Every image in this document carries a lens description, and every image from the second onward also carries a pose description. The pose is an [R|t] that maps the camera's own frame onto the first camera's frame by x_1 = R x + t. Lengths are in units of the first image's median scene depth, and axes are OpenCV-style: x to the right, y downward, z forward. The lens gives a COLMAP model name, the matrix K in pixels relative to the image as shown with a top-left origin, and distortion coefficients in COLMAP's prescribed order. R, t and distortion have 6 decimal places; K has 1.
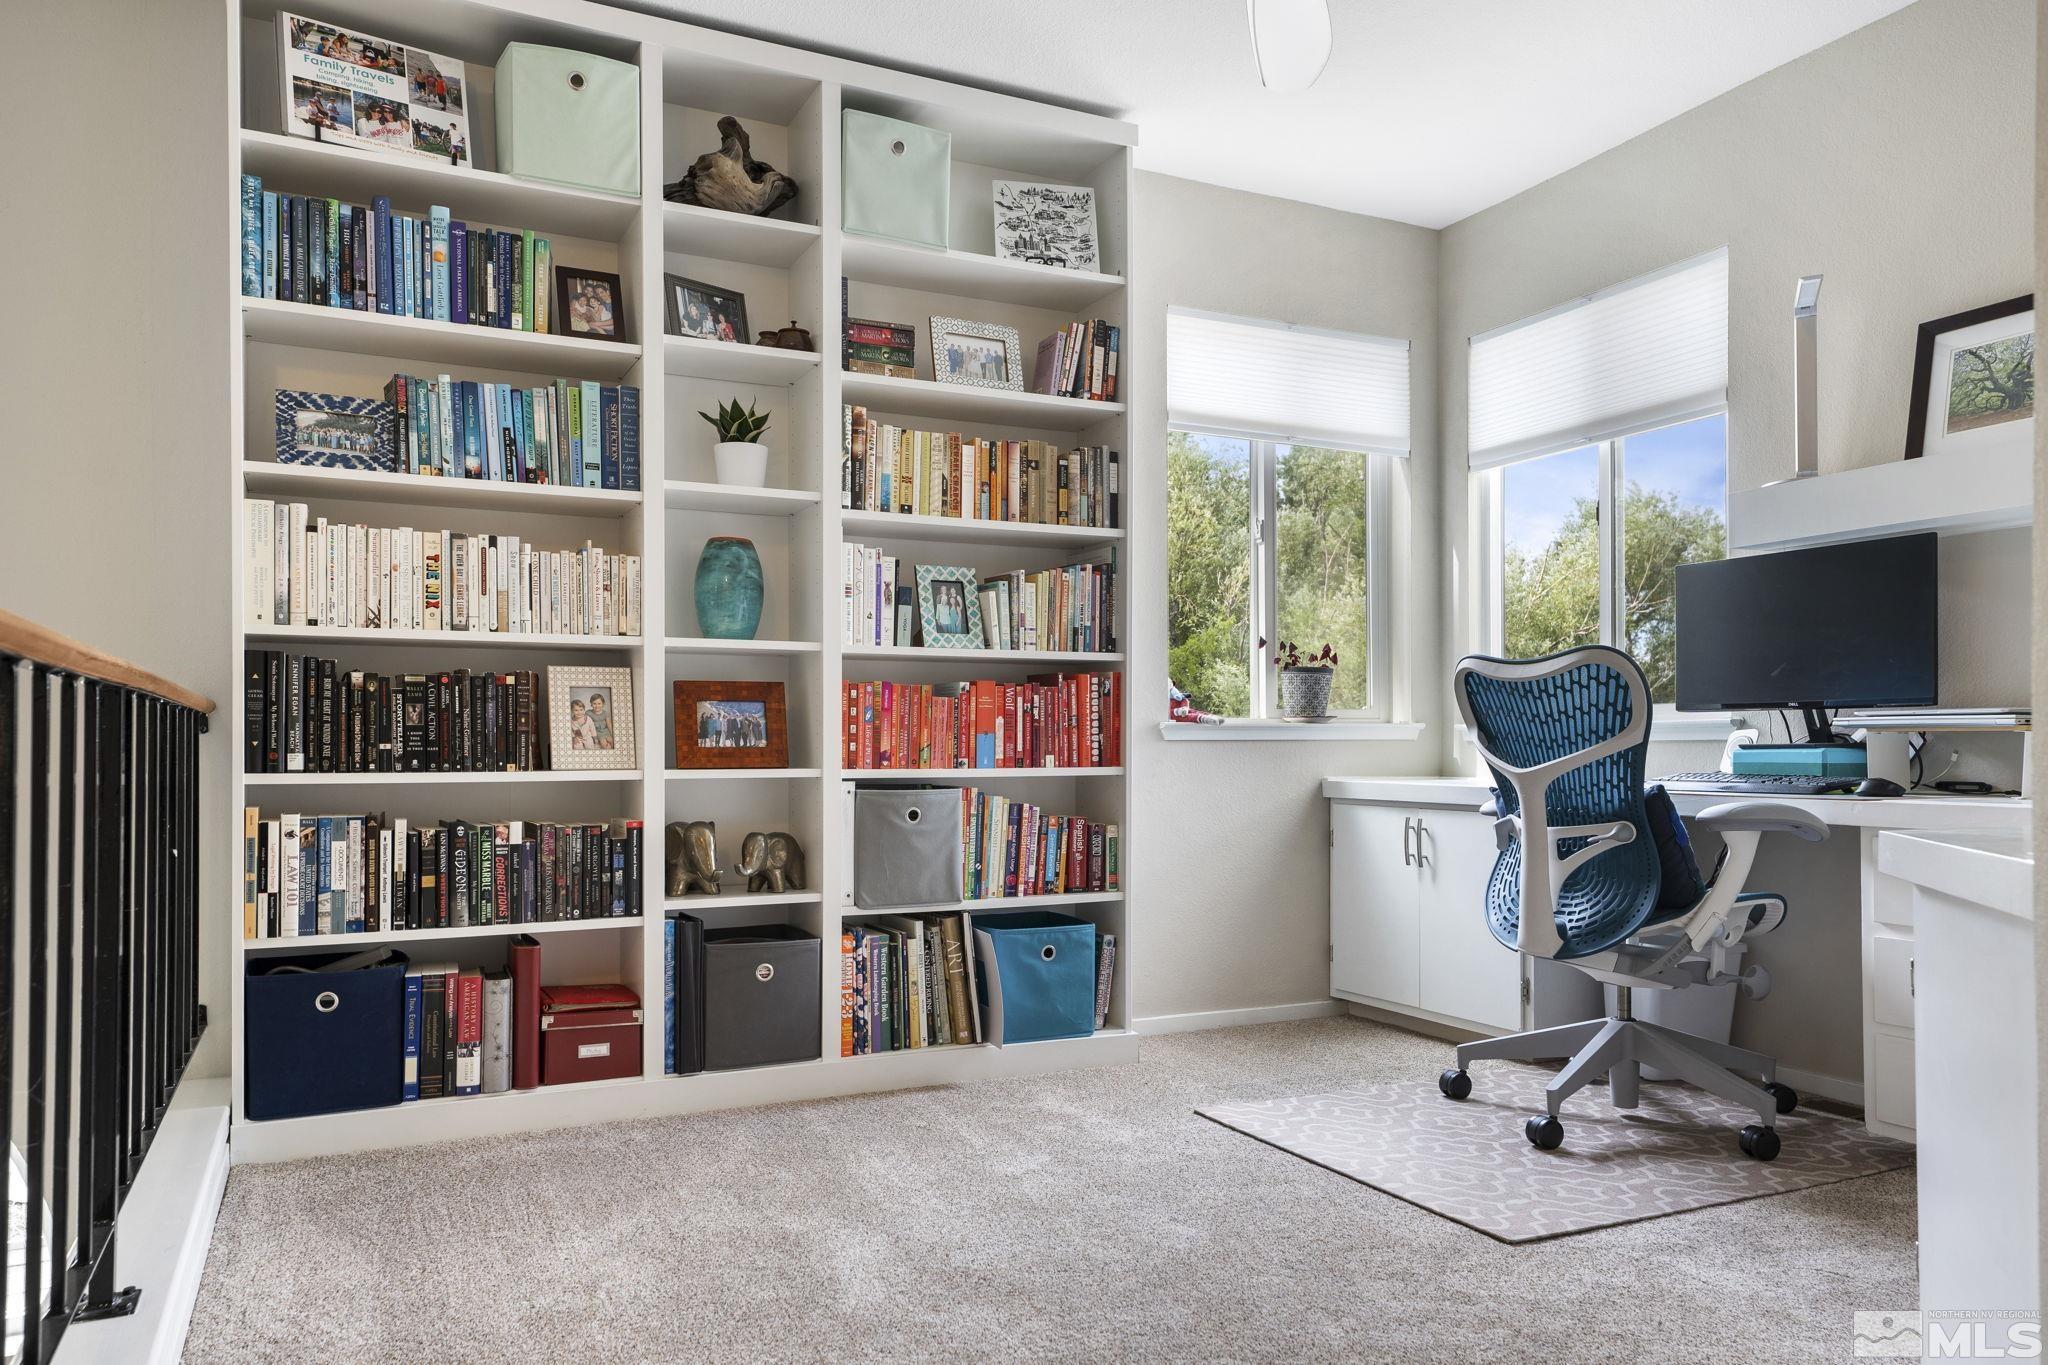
lens RADIAL K [[1429.3, 0, 1023.2], [0, 1429.3, 743.0], [0, 0, 1]] dist [0.029468, -0.005056]
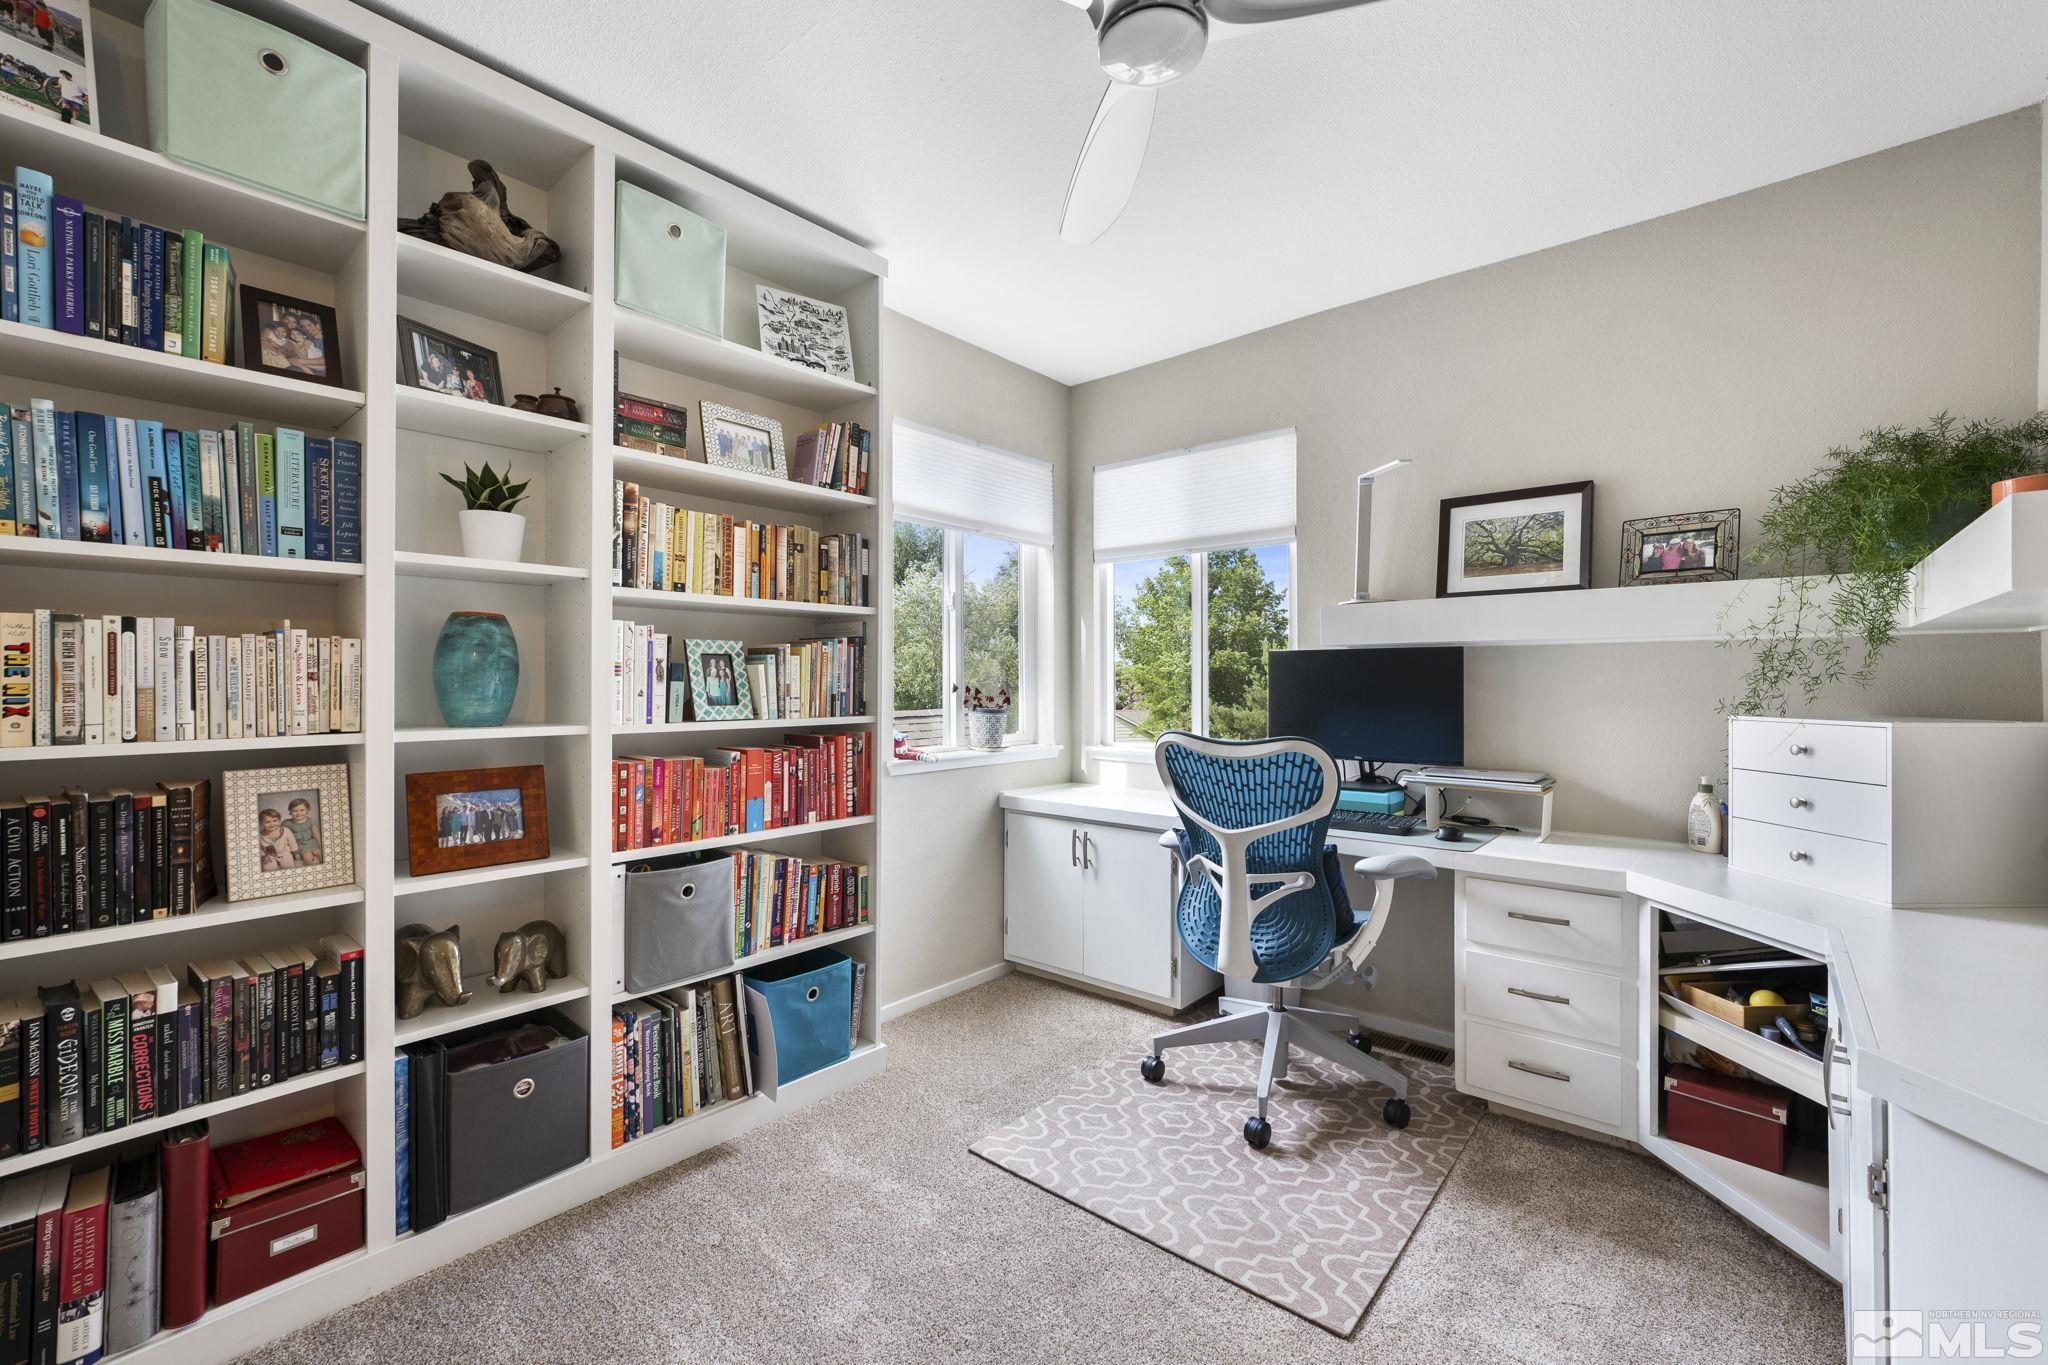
lens RADIAL K [[853.7, 0, 1024.0], [0, 853.7, 682.5], [0, 0, 1]] dist [-0.012857, 0.003888]
pose [[0.921489, 0.003300, 0.388390, -0.093021], [-0.004899, 0.999983, 0.003126, -0.101236], [-0.388374, -0.004783, 0.921490, 0.356411]]
